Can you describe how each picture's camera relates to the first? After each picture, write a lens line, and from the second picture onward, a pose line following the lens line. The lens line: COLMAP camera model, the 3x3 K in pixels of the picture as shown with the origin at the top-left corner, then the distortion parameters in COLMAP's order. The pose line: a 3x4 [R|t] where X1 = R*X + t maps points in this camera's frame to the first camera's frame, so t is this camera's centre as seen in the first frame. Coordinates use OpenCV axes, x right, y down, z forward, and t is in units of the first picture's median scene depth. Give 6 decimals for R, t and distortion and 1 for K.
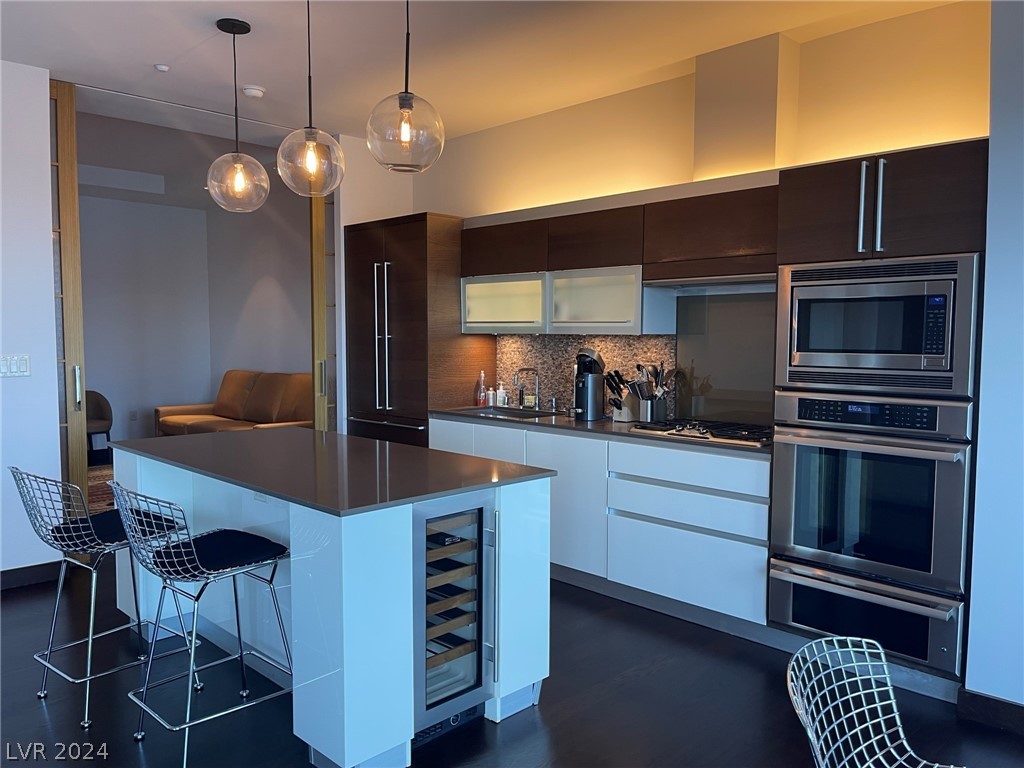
lens RADIAL K [[777.3, 0, 516.8], [0, 777.3, 388.7], [0, 0, 1]] dist [0.095920, -0.129629]
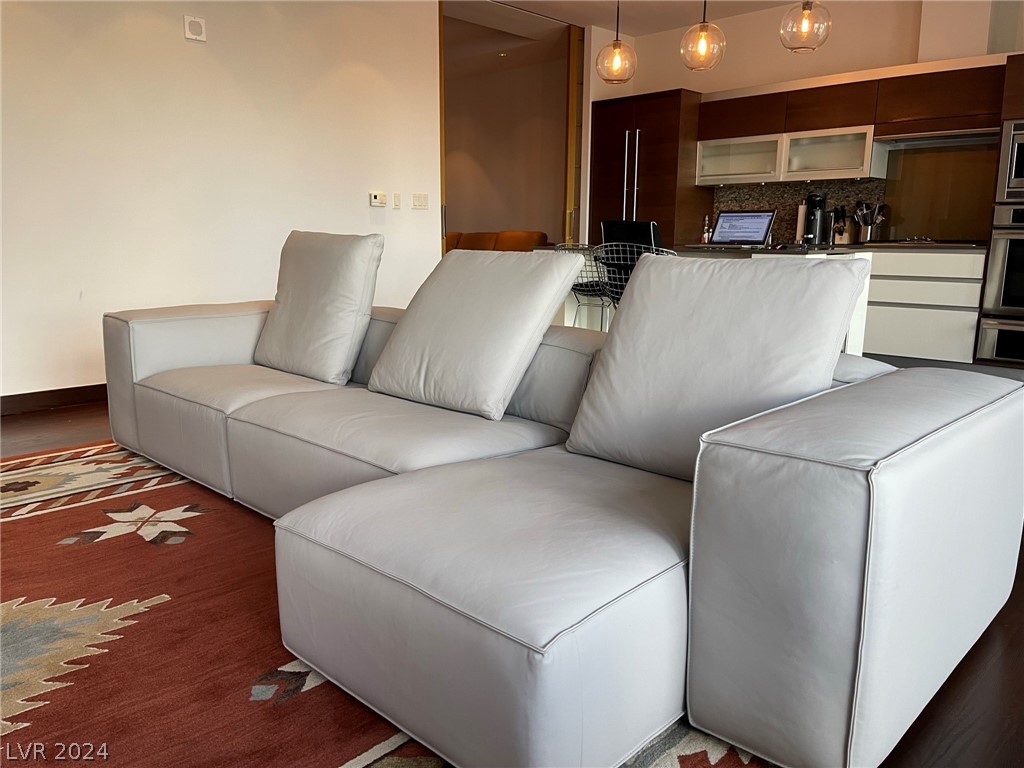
lens RADIAL K [[777.3, 0, 516.8], [0, 777.3, 388.7], [0, 0, 1]] dist [0.095920, -0.129629]
pose [[0.999836, -0.002556, 0.017906, -0.462329], [0.000355, 0.992543, 0.121895, 0.124536], [-0.018084, -0.121868, 0.992382, -0.401513]]
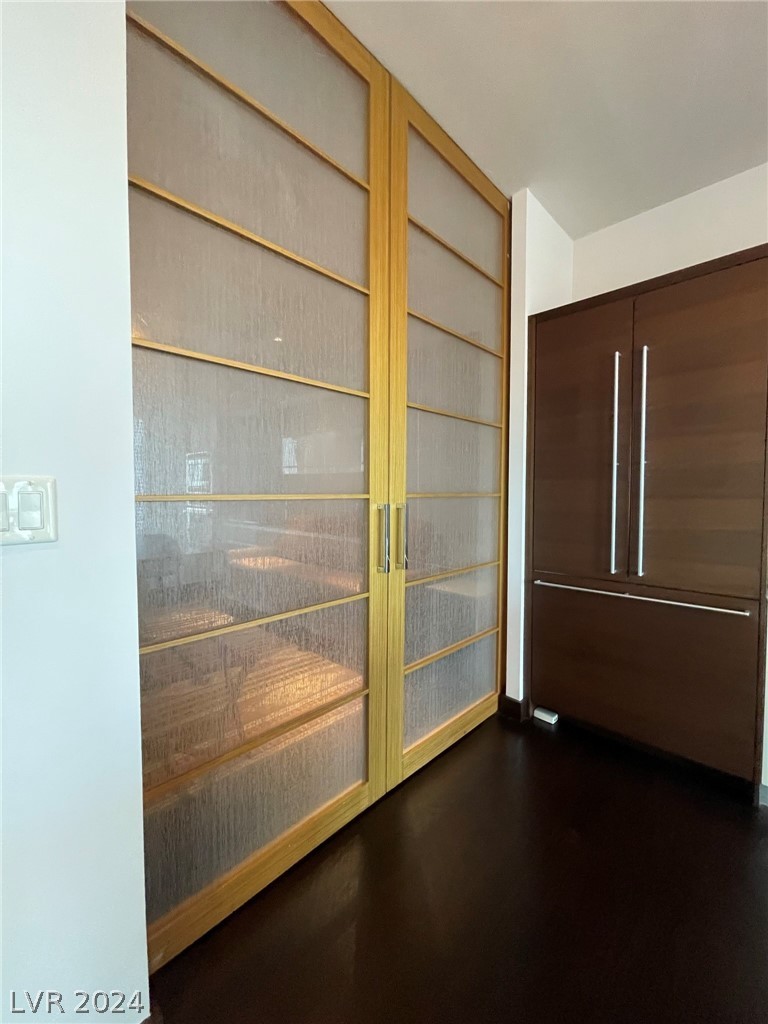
lens RADIAL K [[417.2, 0, 382.7], [0, 417.2, 509.5], [0, 0, 1]] dist [-0.001602, 0.000732]
pose [[0.999840, -0.006433, 0.016713, -0.458253], [0.006980, 0.999435, -0.032875, -0.021602], [-0.016492, 0.032986, 0.999320, 0.784705]]
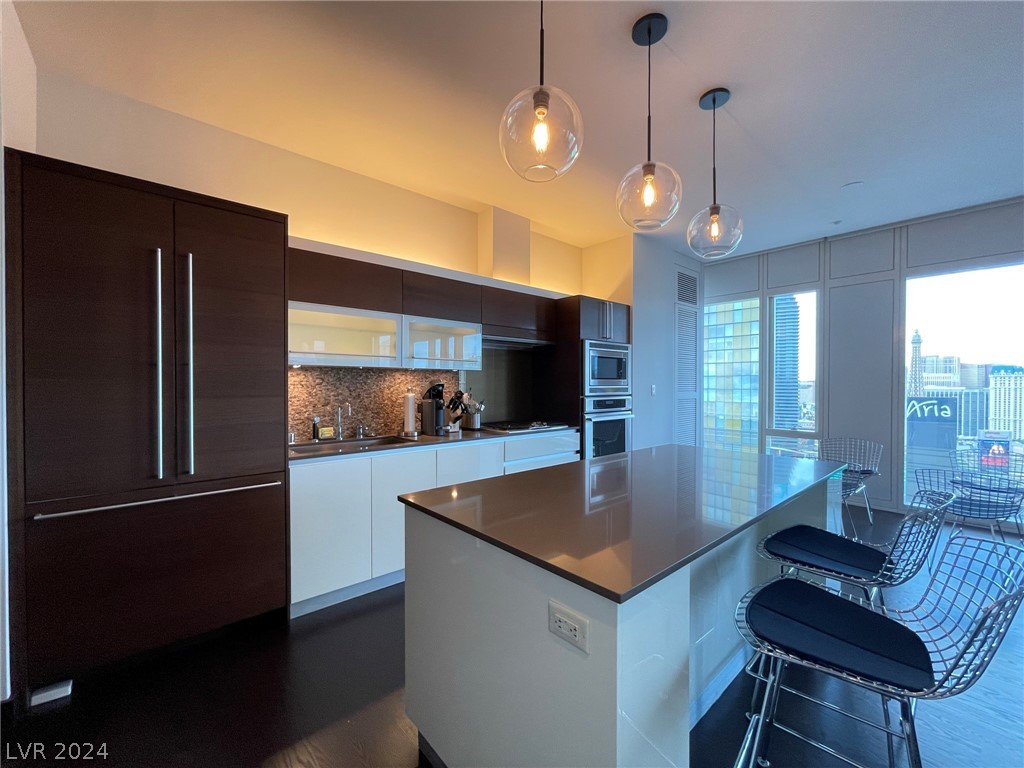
lens RADIAL K [[417.2, 0, 508.6], [0, 417.2, 387.0], [0, 0, 1]] dist [-0.001602, 0.000732]
pose [[0.074153, -0.014716, 0.997138, -0.598126], [0.069331, 0.997548, 0.009567, -0.038341], [-0.994834, 0.068423, 0.074992, 0.834806]]
